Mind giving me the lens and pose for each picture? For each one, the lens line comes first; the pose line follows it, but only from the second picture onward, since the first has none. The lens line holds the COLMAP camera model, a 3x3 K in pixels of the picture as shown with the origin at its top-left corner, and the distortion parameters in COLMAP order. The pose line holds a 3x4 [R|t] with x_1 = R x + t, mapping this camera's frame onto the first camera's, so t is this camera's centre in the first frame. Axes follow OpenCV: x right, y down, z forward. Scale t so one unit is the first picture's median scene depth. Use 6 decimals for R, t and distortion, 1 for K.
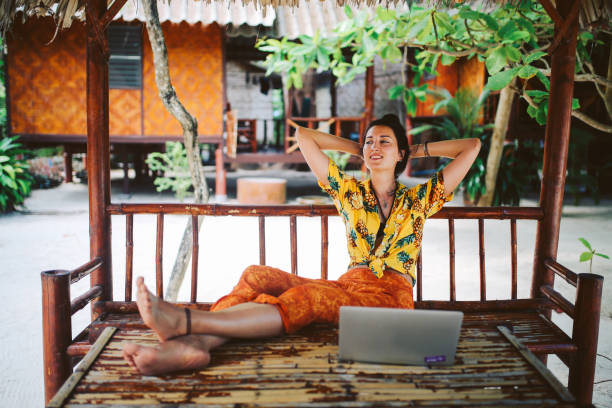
lens RADIAL K [[603.8, 0, 313.4], [0, 603.8, 204.4], [0, 0, 1]] dist [-0.017837, 0.001501]
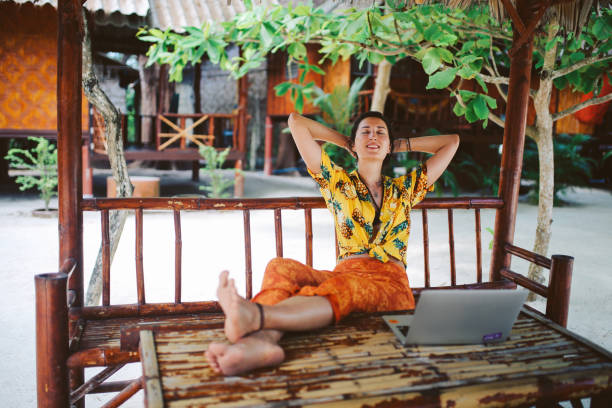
lens RADIAL K [[608.7, 0, 306.0], [0, 608.7, 204.0], [0, 0, 1]] dist [-0.024025, 0.000717]
pose [[0.965701, -0.016825, 0.259112, -0.248278], [0.016875, 0.999856, 0.002030, 0.010104], [-0.259109, 0.002412, 0.965845, 0.034308]]
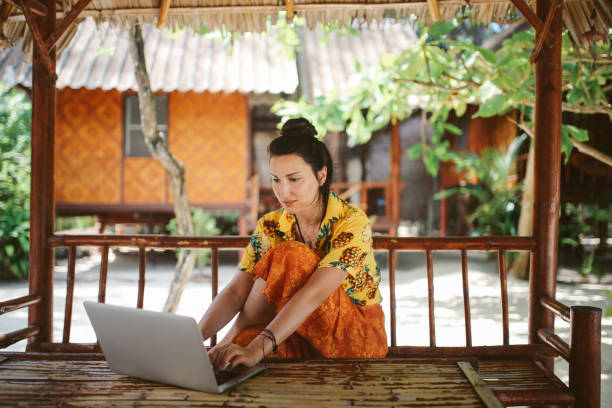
lens RADIAL K [[600.4, 0, 310.4], [0, 600.4, 206.6], [0, 0, 1]] dist [-0.014391, -0.004987]
pose [[0.996287, -0.012396, -0.085203, 0.134953], [0.001157, 0.991419, -0.130717, 0.075698], [0.086092, 0.130133, 0.987752, 0.118563]]
